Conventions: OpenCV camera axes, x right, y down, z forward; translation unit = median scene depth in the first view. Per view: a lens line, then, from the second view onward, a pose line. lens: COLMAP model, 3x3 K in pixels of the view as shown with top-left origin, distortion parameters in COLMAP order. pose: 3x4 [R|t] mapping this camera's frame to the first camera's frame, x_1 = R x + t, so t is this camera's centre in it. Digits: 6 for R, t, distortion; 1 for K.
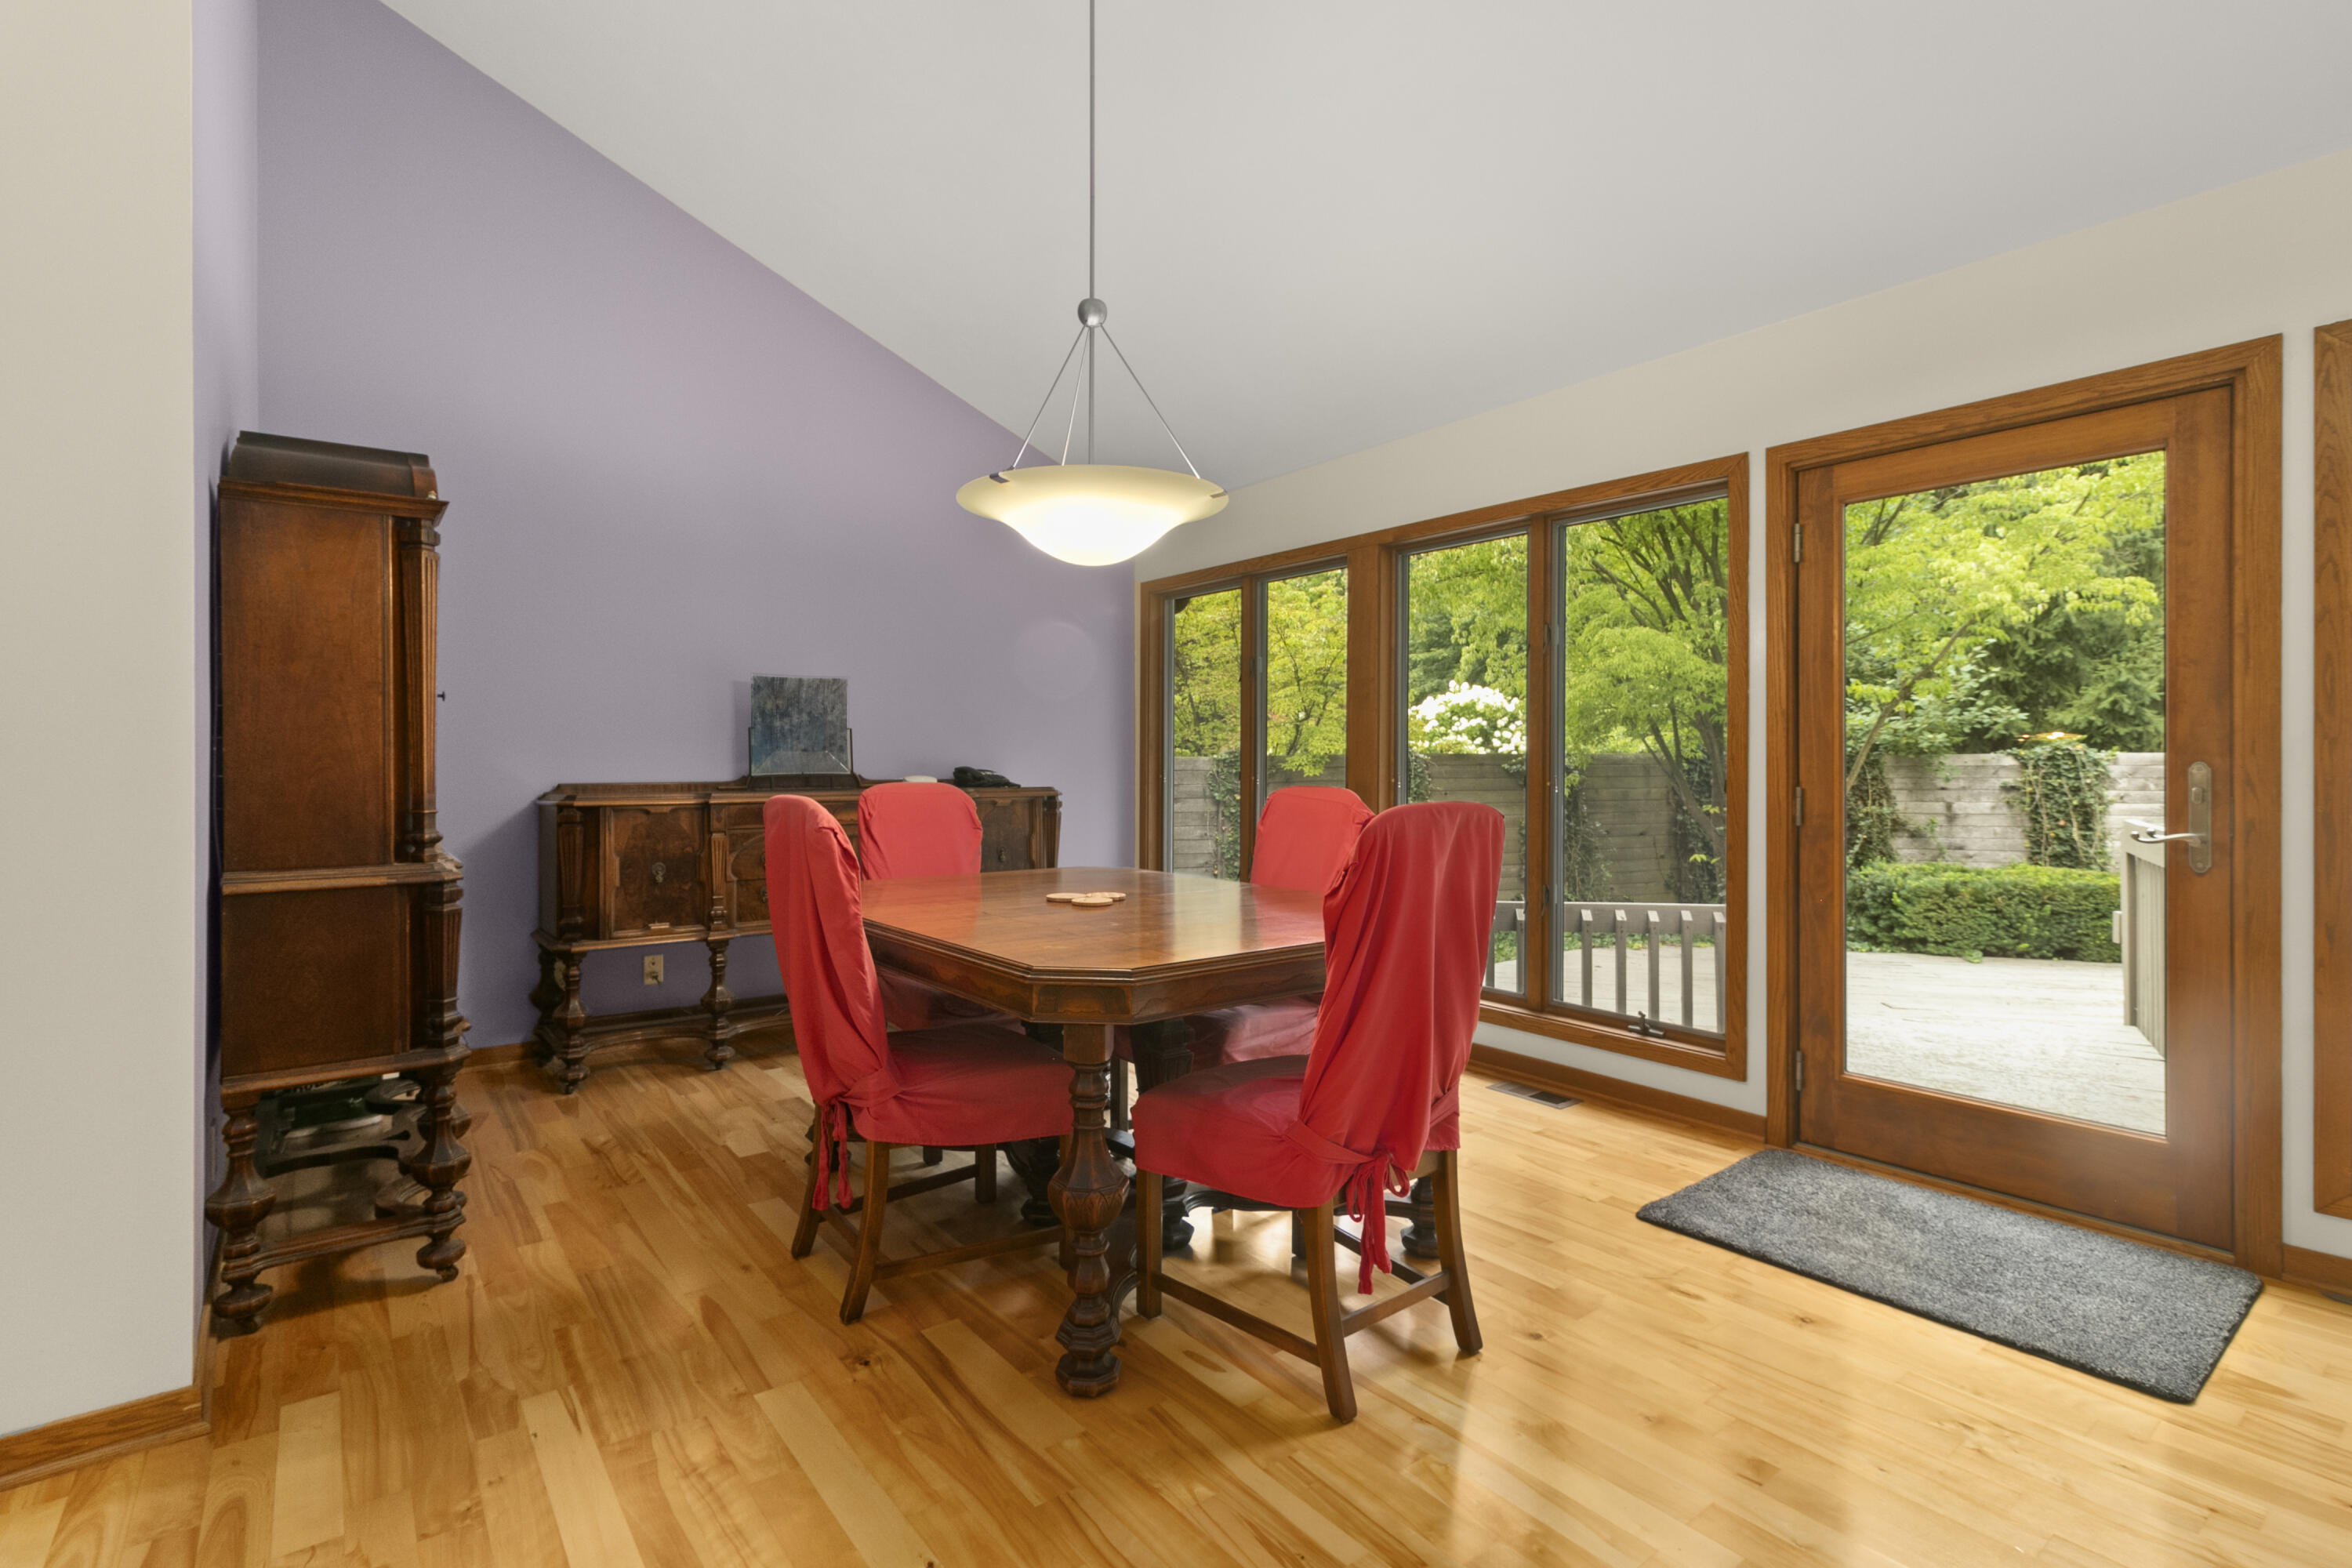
lens RADIAL K [[1083.9, 0, 1177.1], [0, 1083.9, 761.5], [0, 0, 1]] dist [-0.000243, 0.000306]
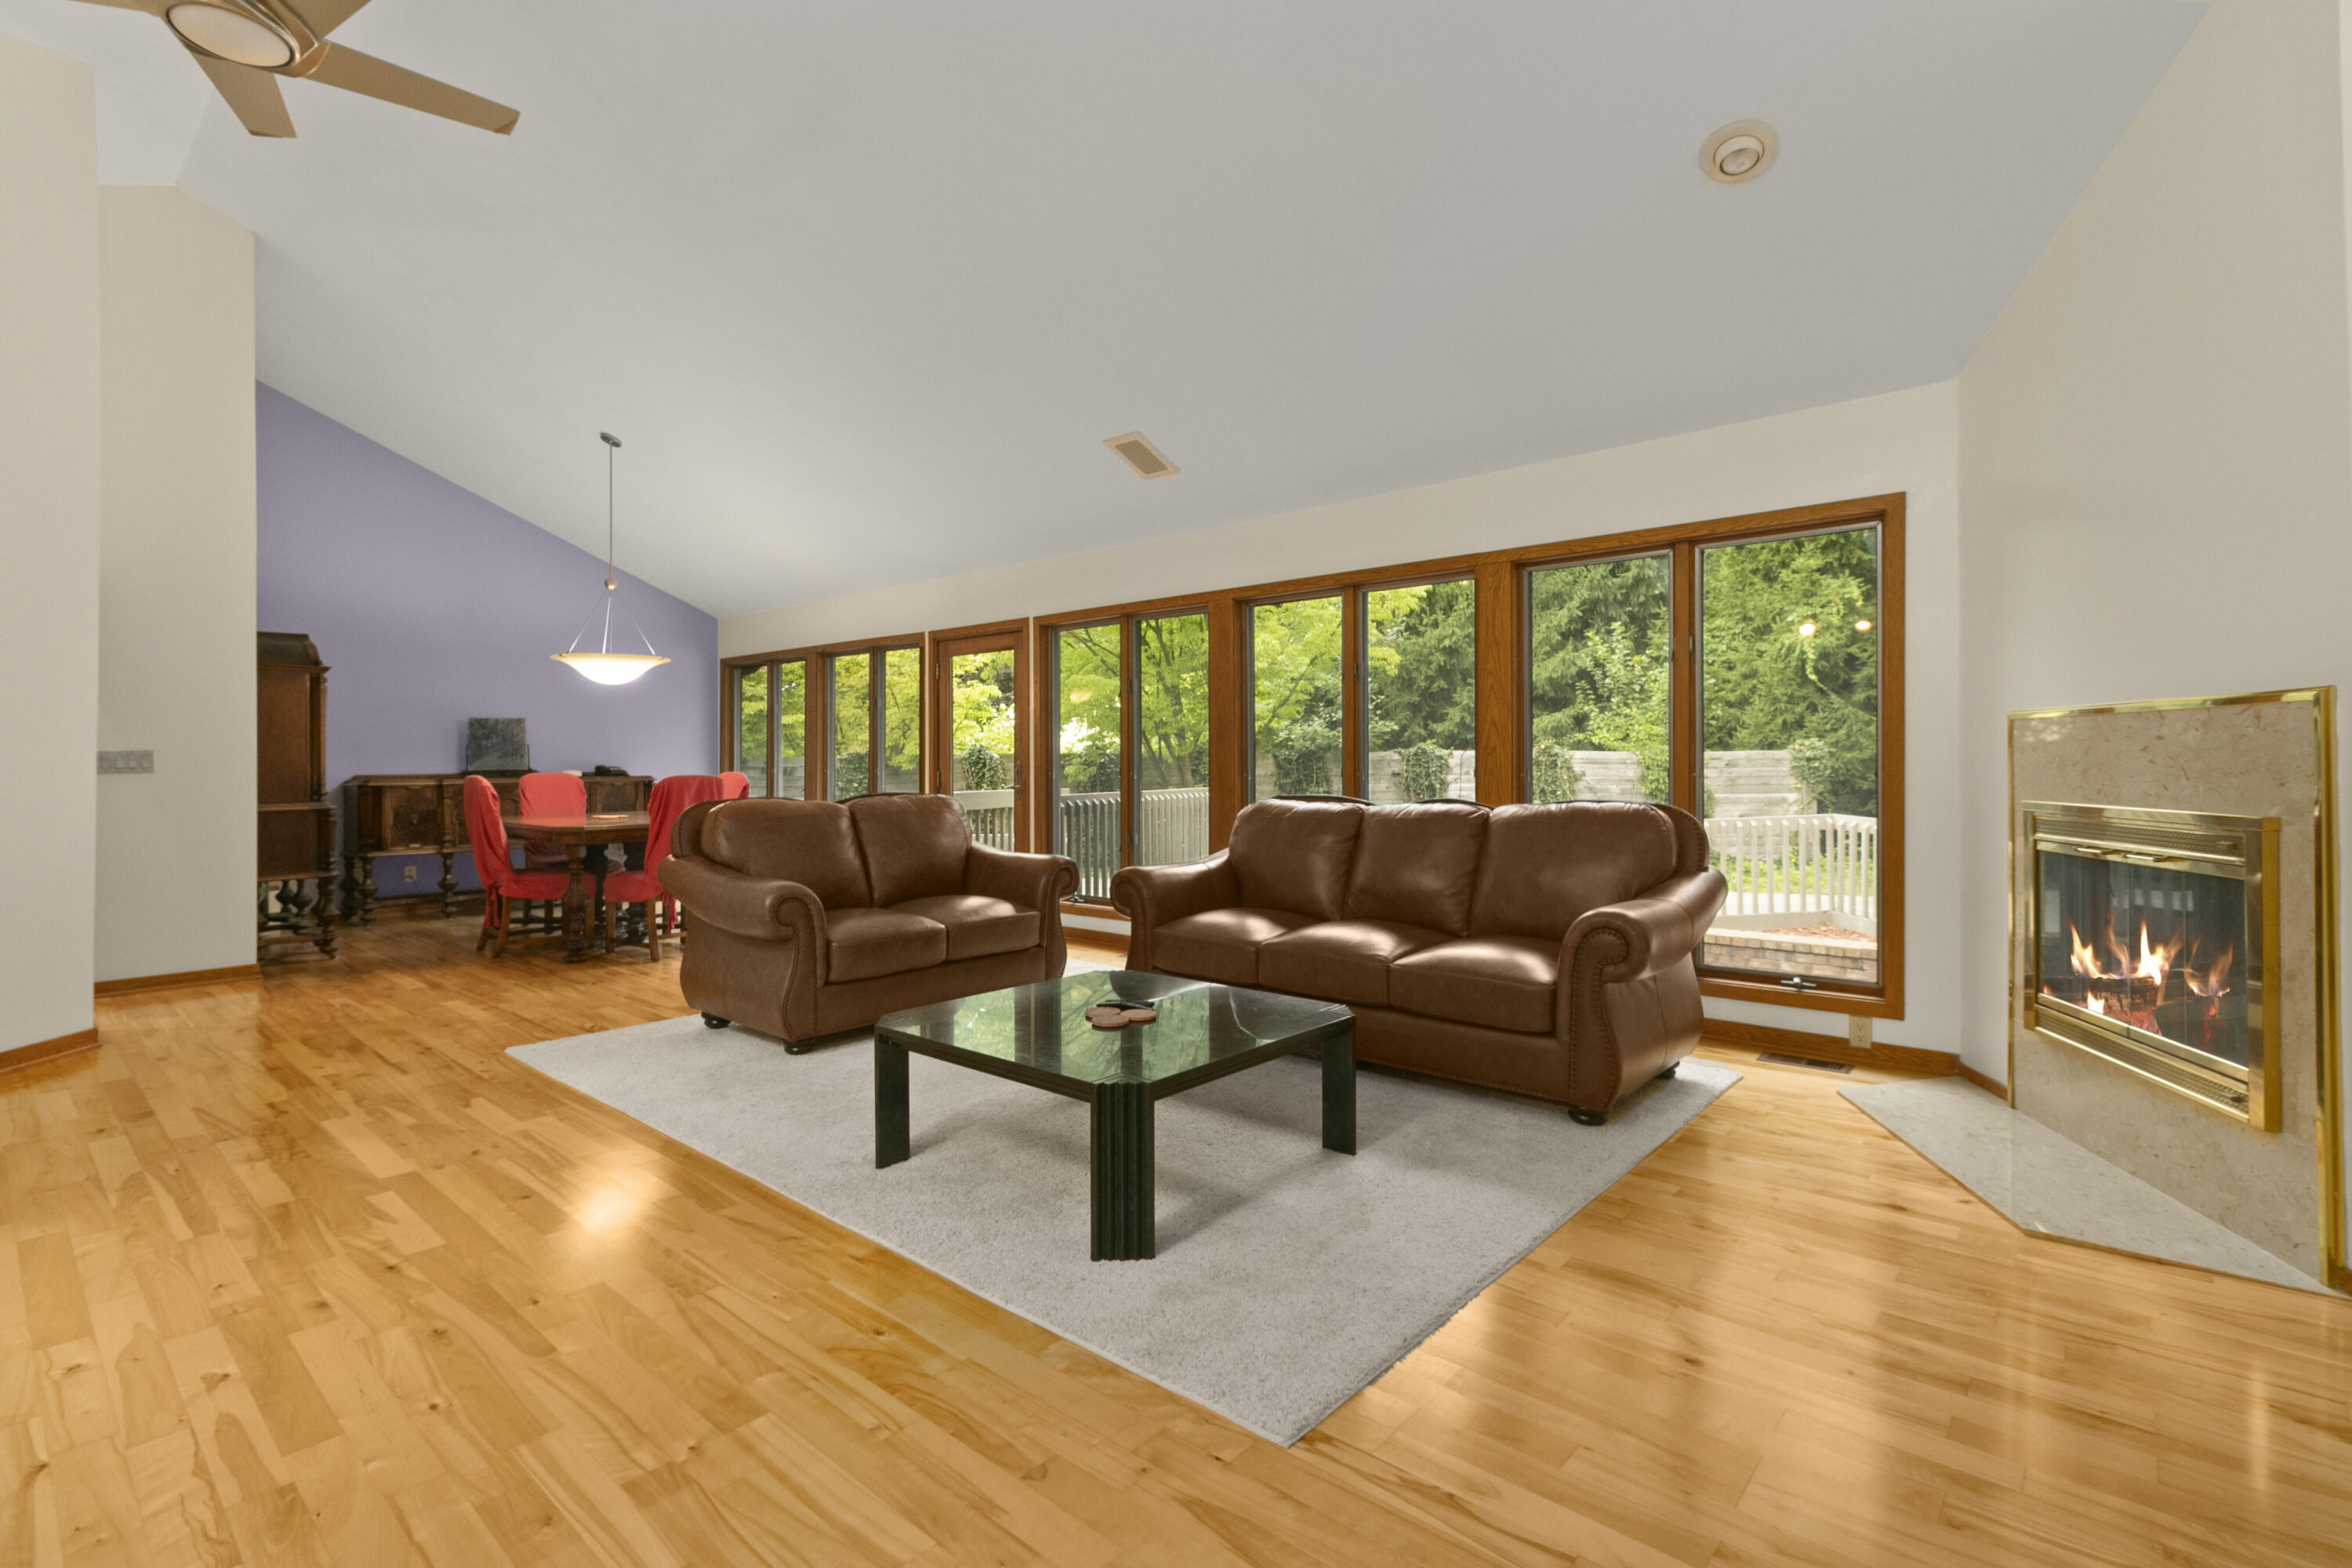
lens RADIAL K [[1101.5, 0, 1172.9], [0, 1101.5, 755.7], [0, 0, 1]] dist [0.023201, -0.000074]
pose [[0.985854, -0.004455, 0.167546, 0.550826], [0.004491, 0.999990, 0.000168, -0.008391], [-0.167545, 0.000586, 0.985864, -1.244216]]
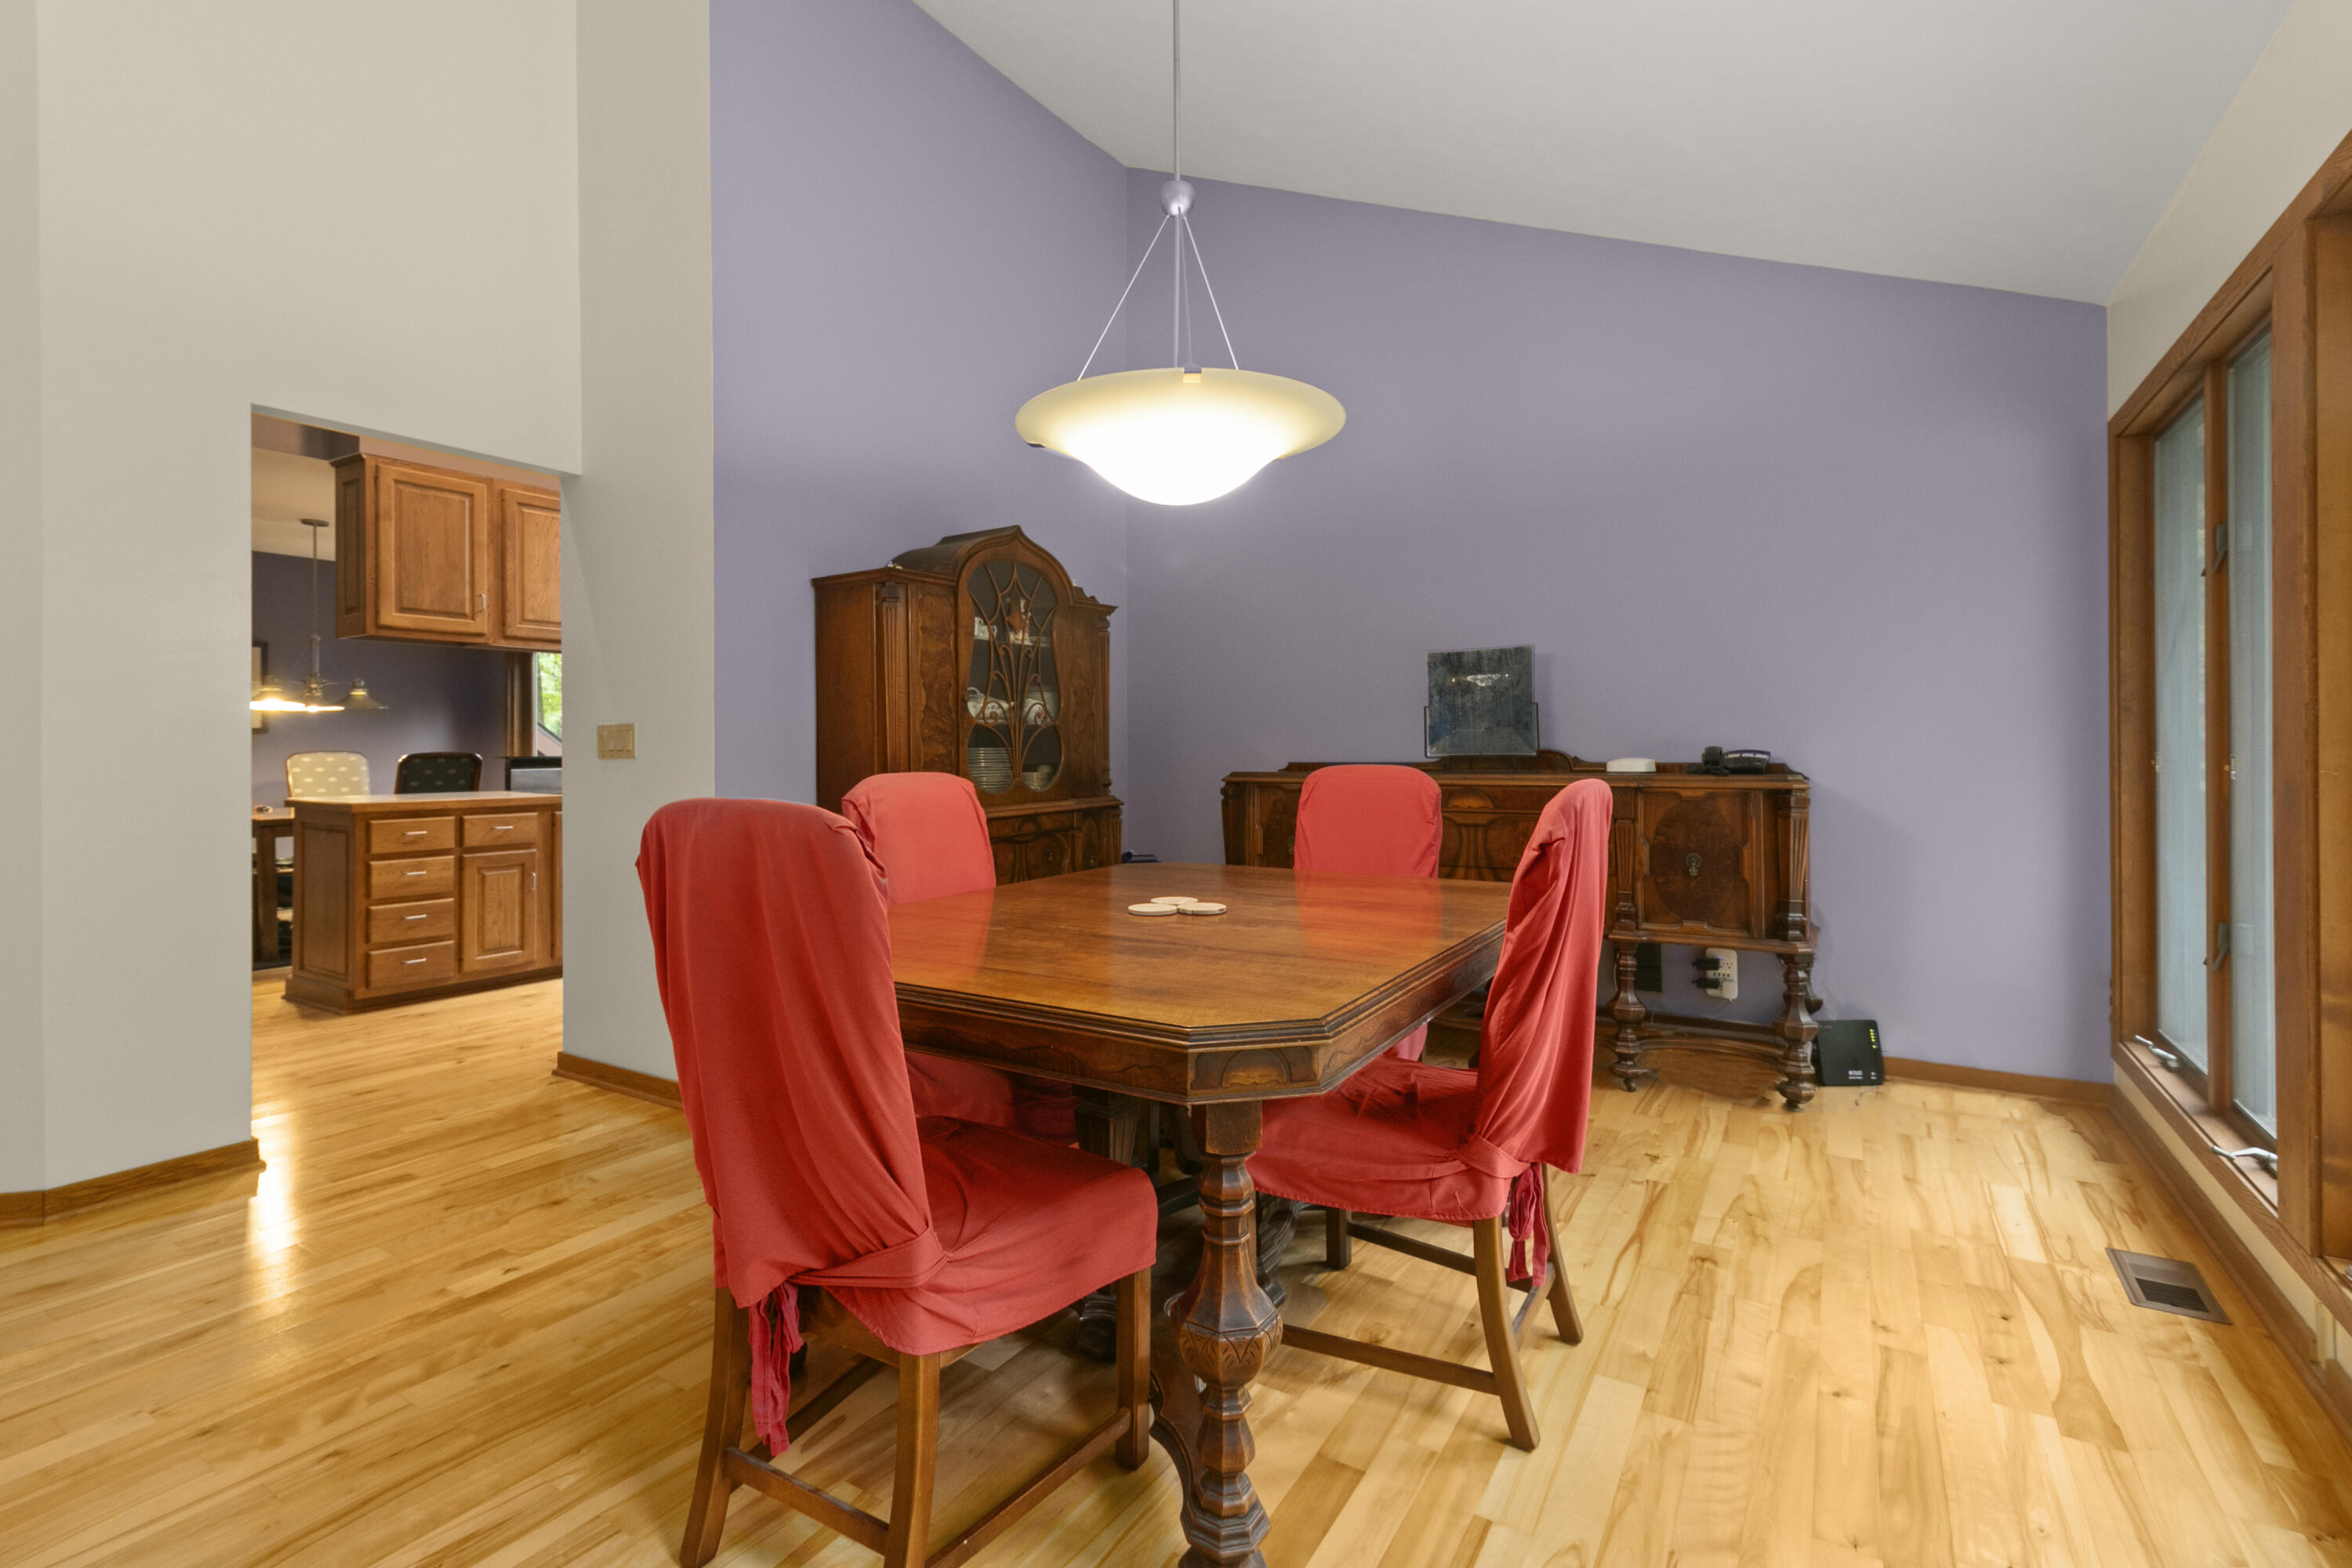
lens RADIAL K [[1101.5, 0, 1172.9], [0, 1101.5, 755.7], [0, 0, 1]] dist [0.023201, -0.000074]
pose [[0.348145, 0.004235, -0.937431, 0.504037], [0.002089, 0.999984, 0.005293, 0.007366], [0.937438, -0.003801, 0.348131, 0.508473]]
